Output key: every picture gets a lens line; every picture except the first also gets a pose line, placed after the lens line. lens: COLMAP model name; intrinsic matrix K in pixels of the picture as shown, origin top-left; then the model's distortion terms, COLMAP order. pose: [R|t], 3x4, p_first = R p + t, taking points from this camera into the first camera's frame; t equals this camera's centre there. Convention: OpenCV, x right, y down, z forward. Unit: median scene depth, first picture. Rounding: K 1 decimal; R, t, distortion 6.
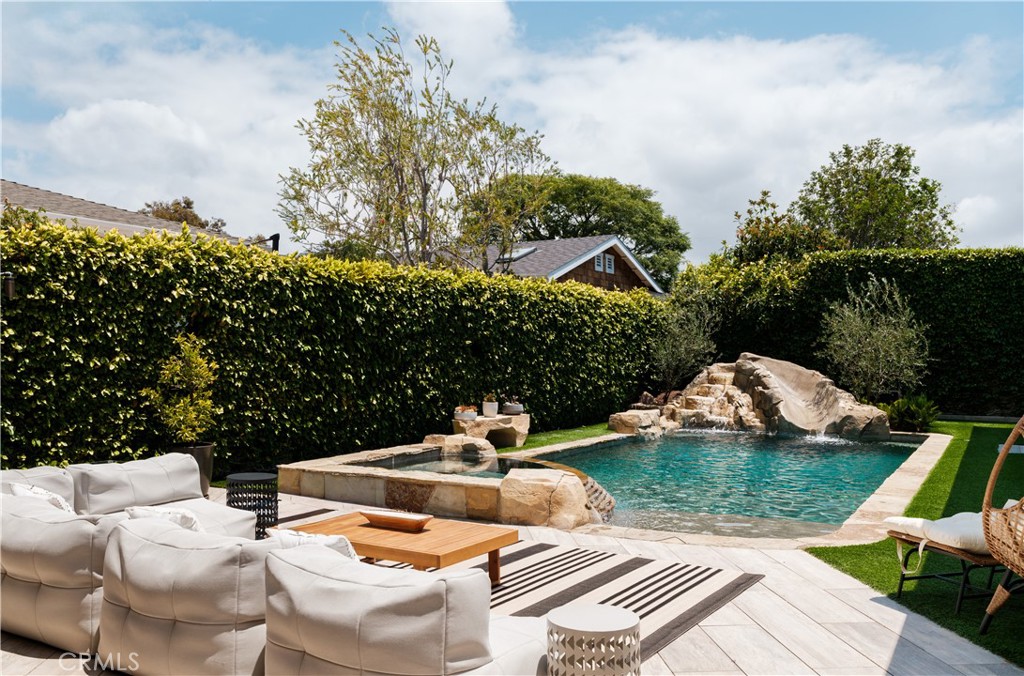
lens RADIAL K [[831.8, 0, 512.0], [0, 831.8, 338.0], [0, 0, 1]] dist [0.012613, 0.000544]
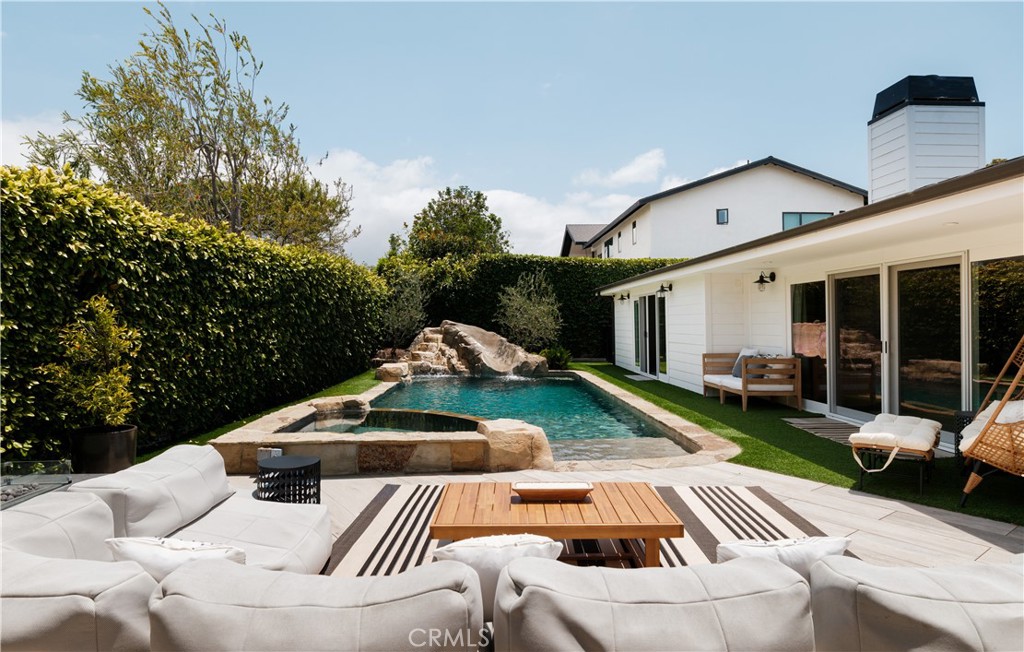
lens RADIAL K [[556.6, 0, 512.0], [0, 556.6, 326.0], [0, 0, 1]] dist [-0.002461, -0.000522]
pose [[0.848040, -0.005776, 0.529900, -0.264795], [-0.008707, 0.999654, 0.024831, 0.005439], [-0.529860, -0.025671, 0.847696, 0.245804]]
